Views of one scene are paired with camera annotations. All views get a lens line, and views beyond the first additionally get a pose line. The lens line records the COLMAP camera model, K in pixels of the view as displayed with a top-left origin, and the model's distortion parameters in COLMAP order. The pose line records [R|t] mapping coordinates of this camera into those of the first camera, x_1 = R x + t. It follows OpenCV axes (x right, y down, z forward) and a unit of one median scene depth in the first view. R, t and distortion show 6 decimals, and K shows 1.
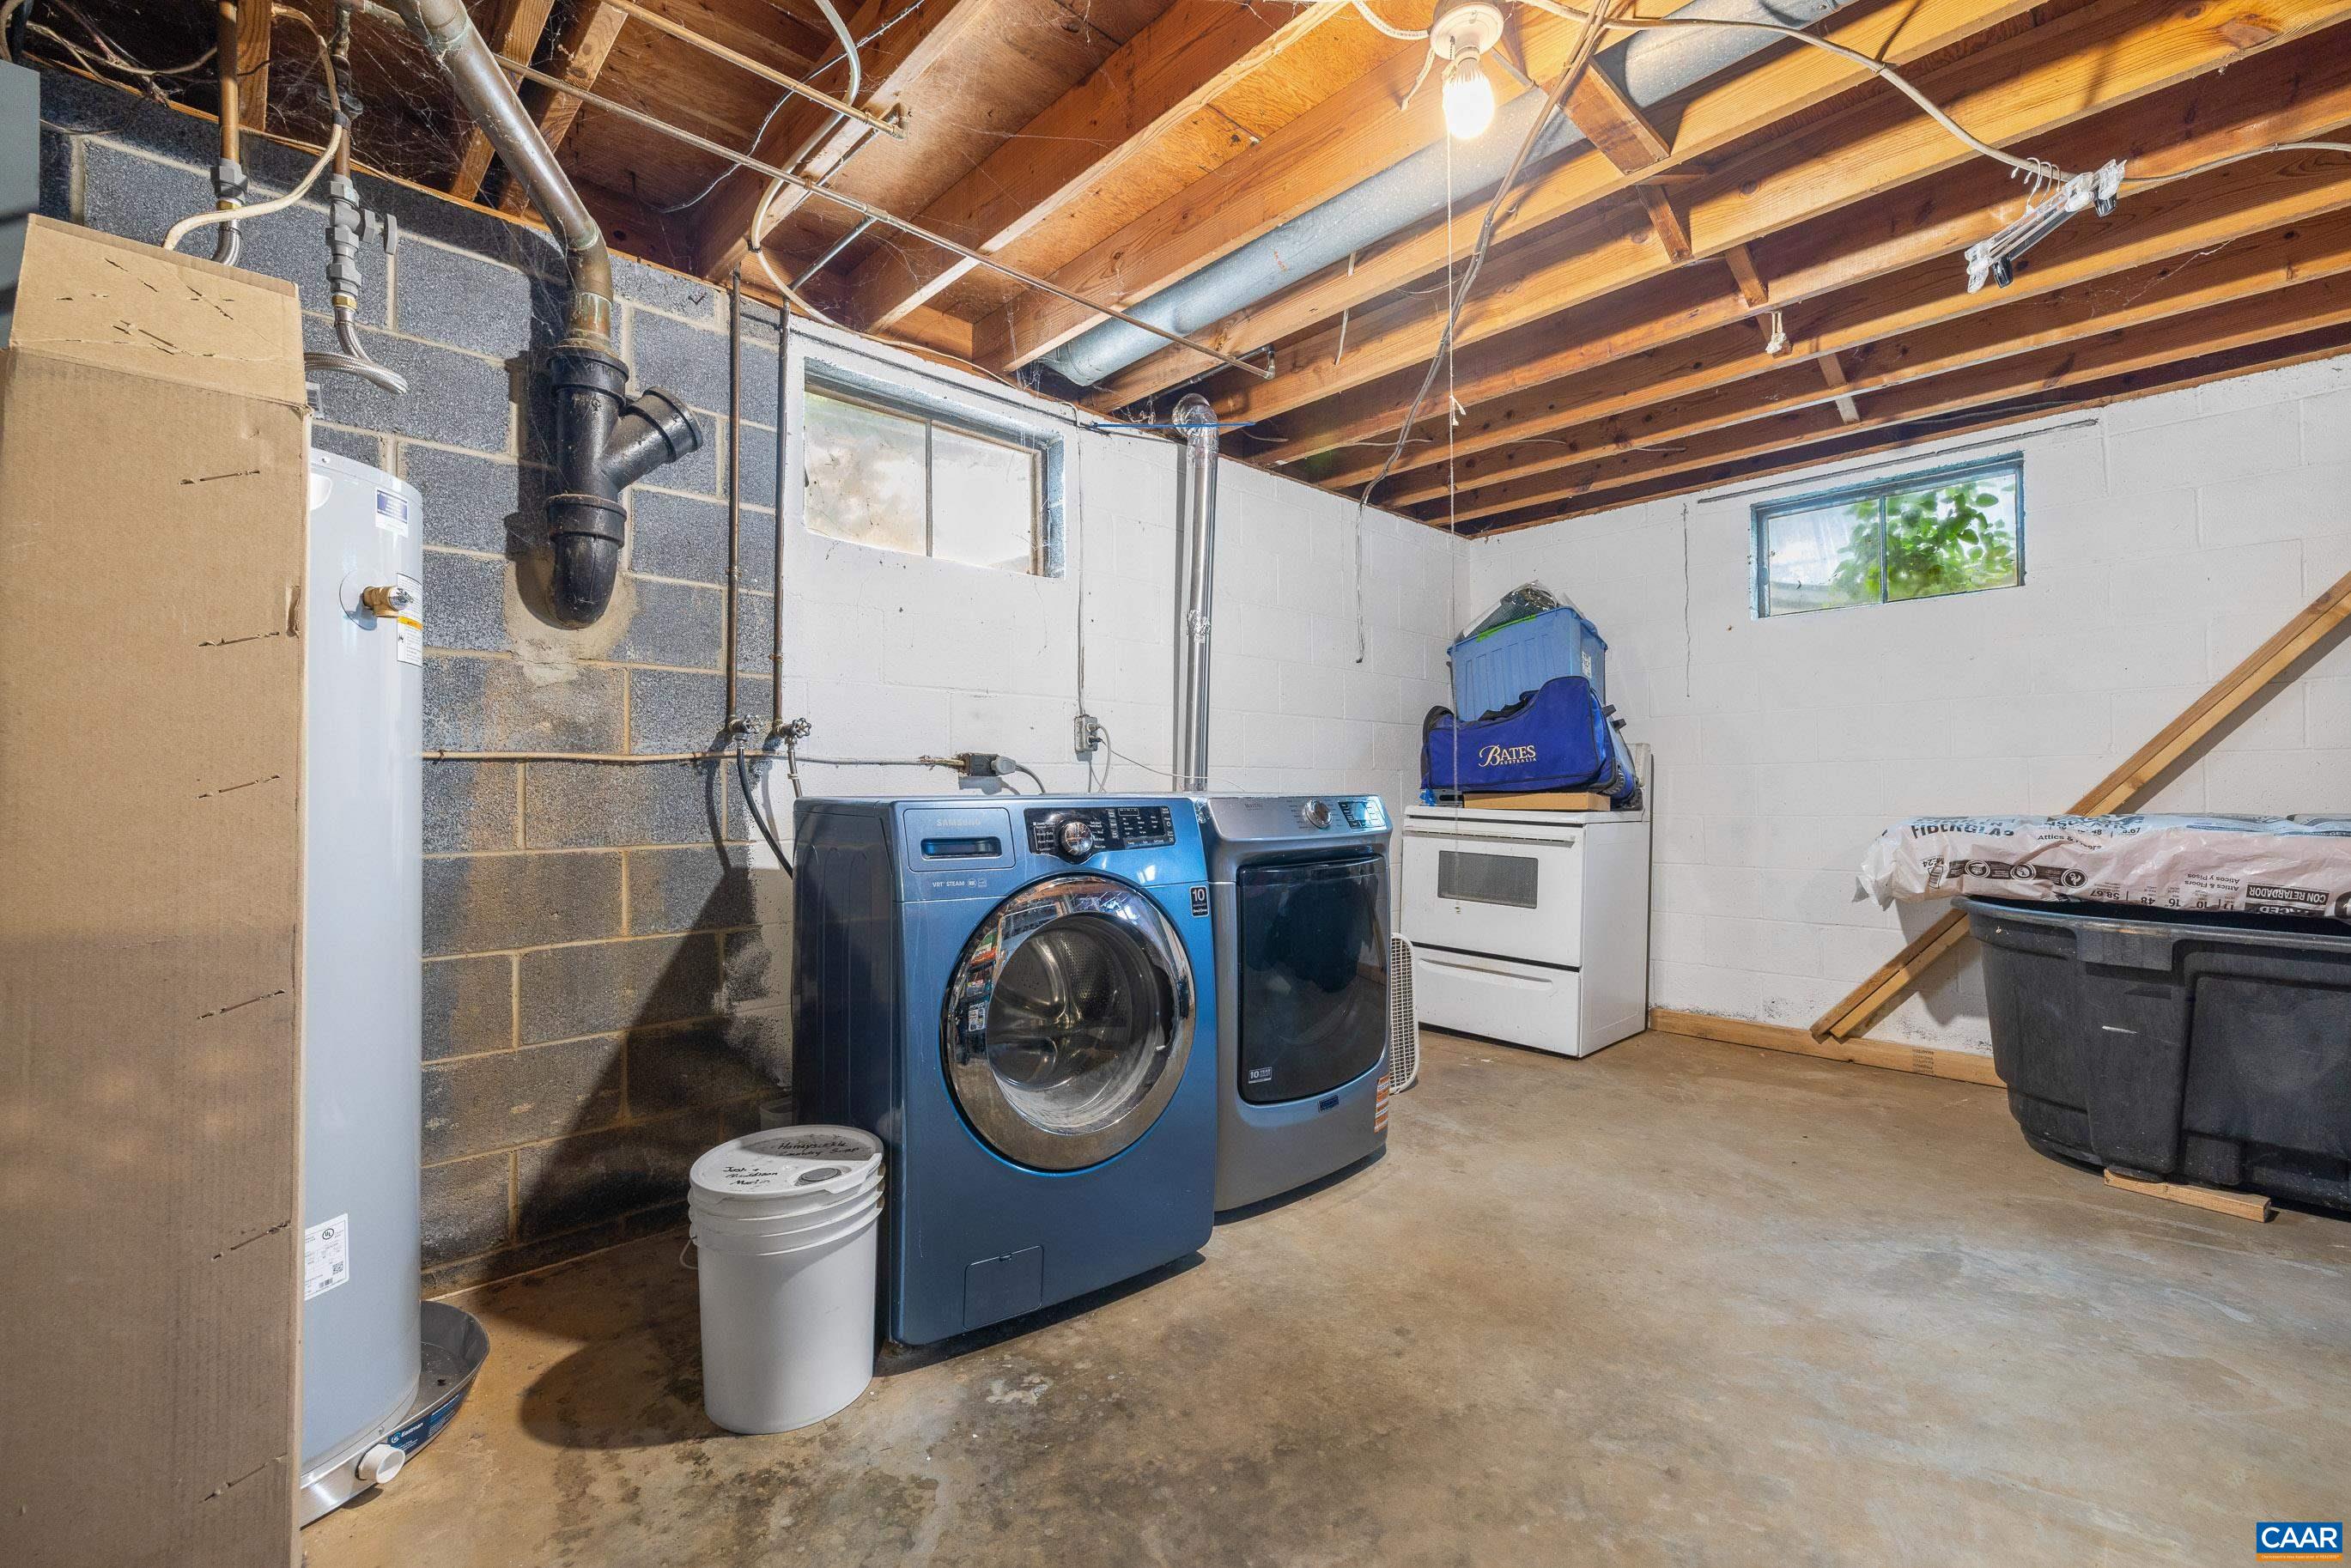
lens RADIAL K [[989.5, 0, 1181.7], [0, 989.5, 777.4], [0, 0, 1]] dist [0.001077, 0.000353]
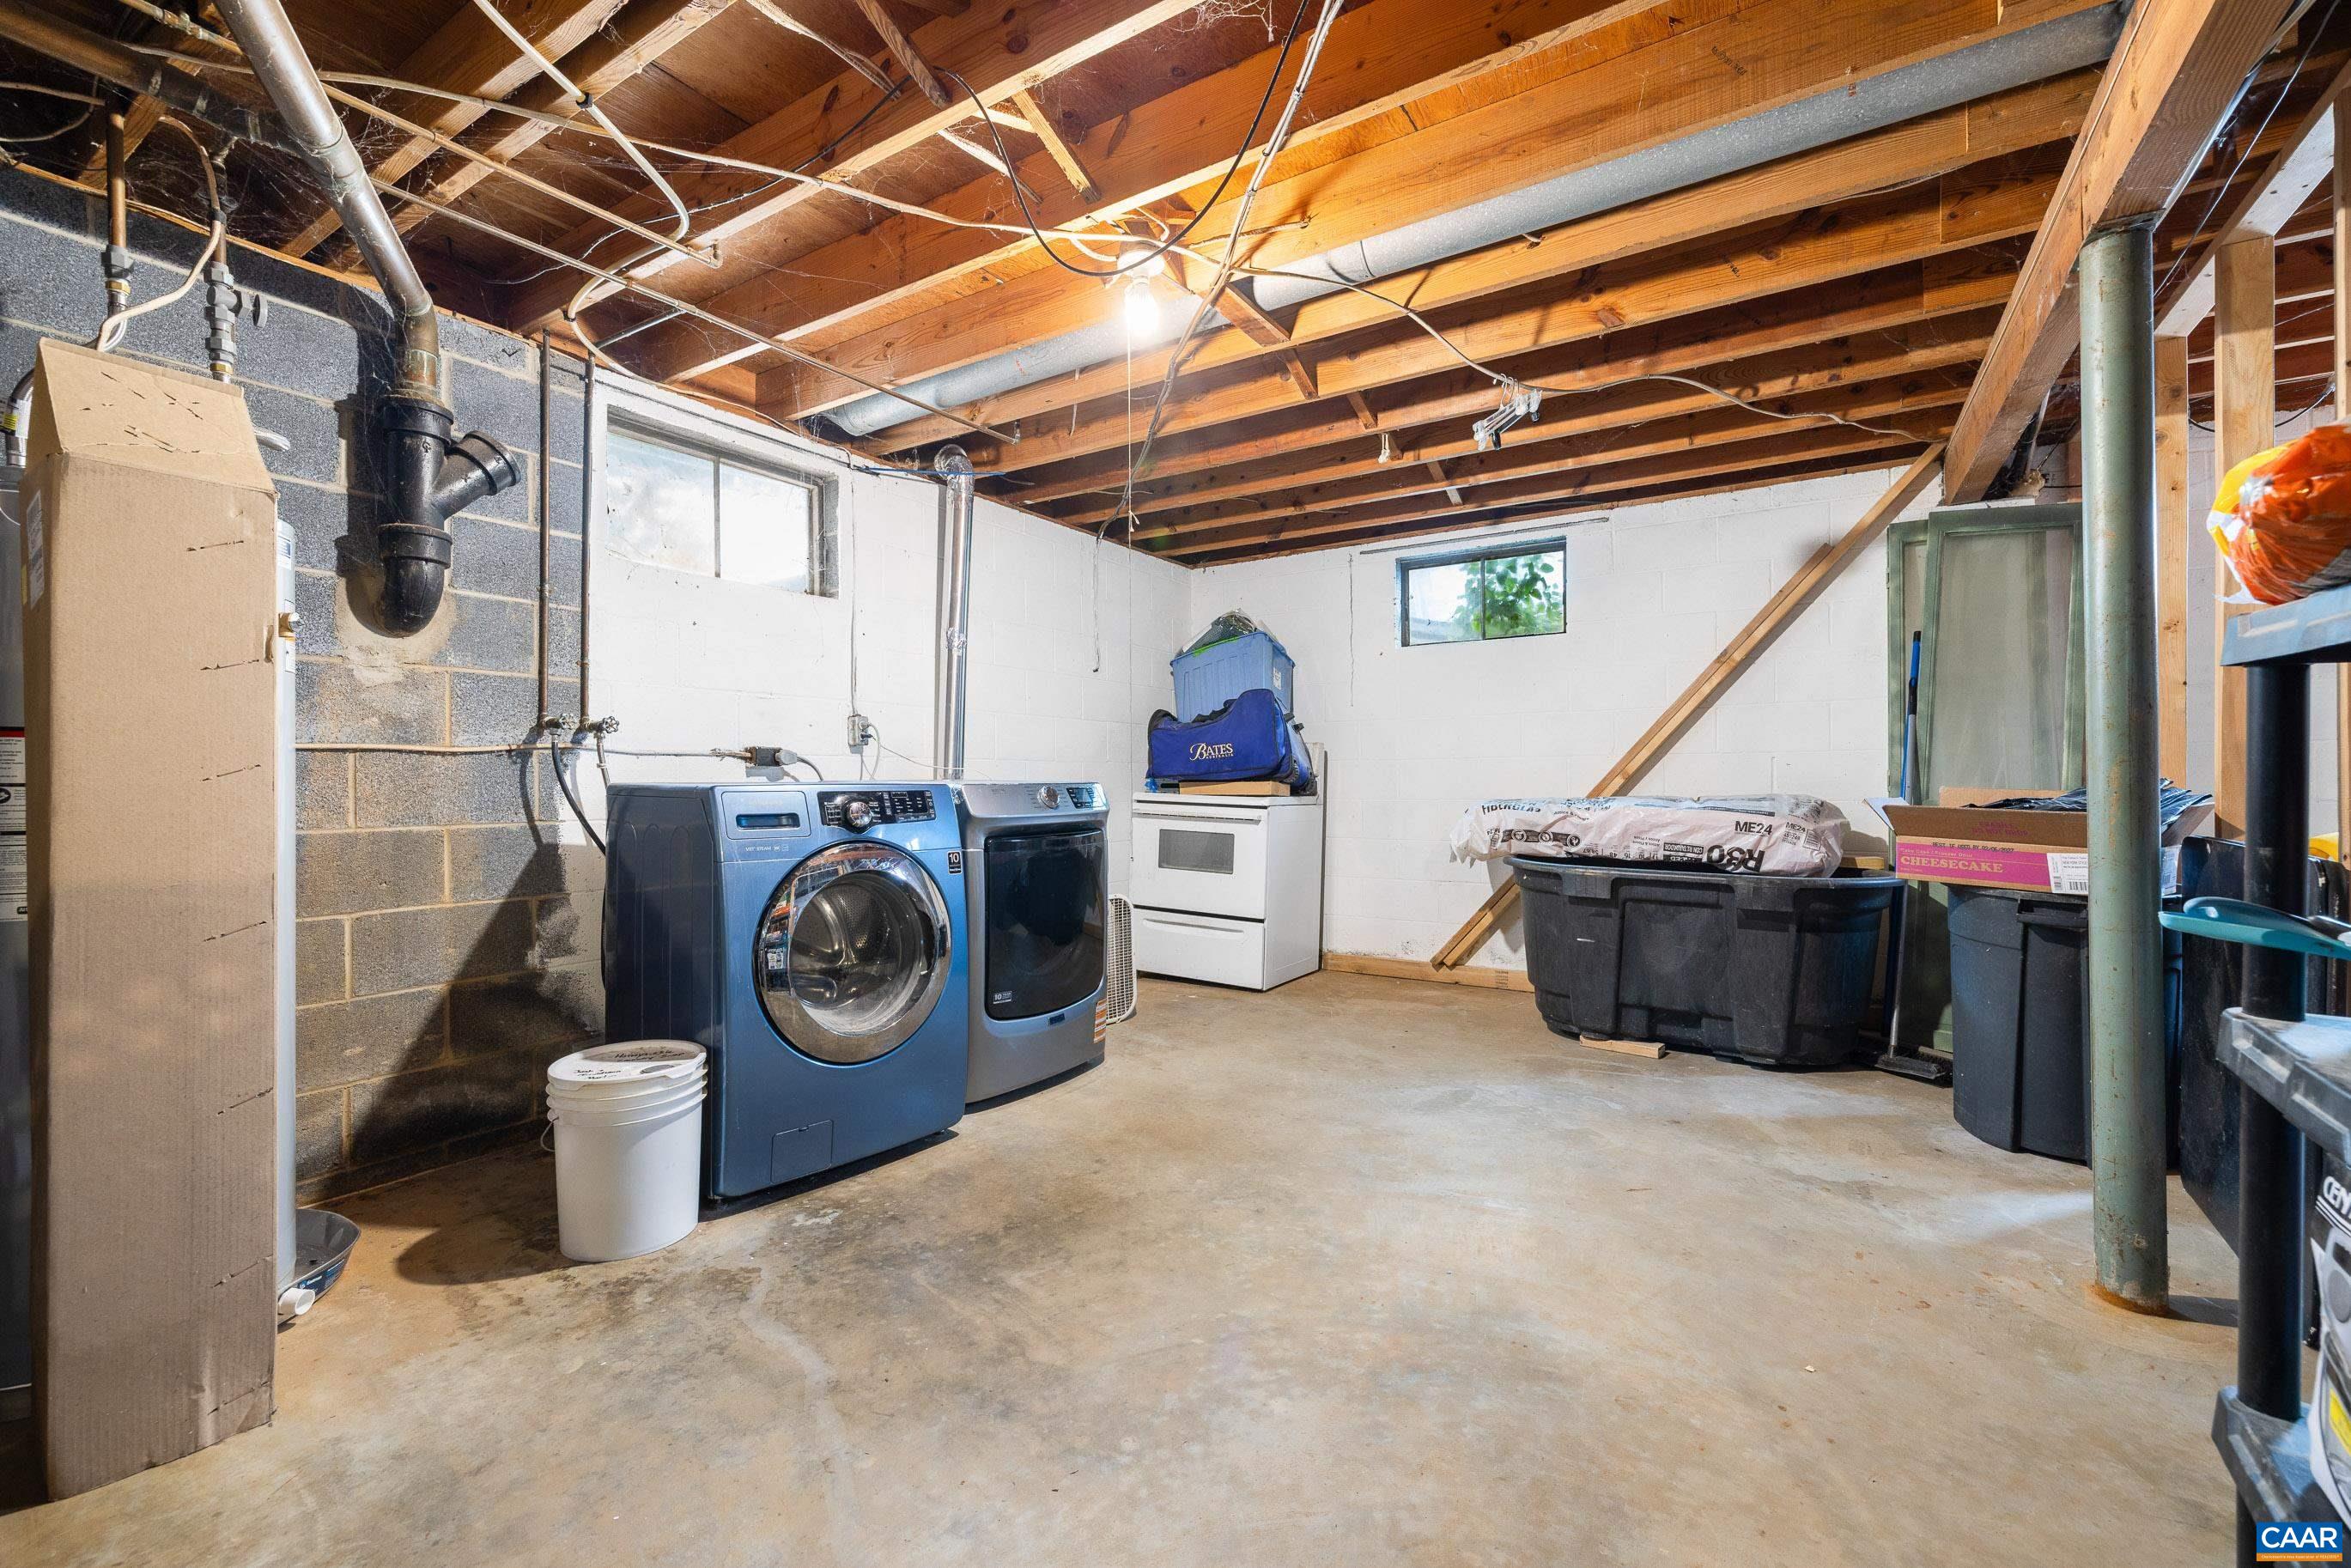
lens RADIAL K [[989.5, 0, 1181.7], [0, 989.5, 777.4], [0, 0, 1]] dist [0.001077, 0.000353]
pose [[0.972011, 0.002840, 0.234917, 0.001679], [-0.005234, 0.999941, 0.009570, -0.002142], [-0.234876, -0.010531, 0.971968, -0.324343]]
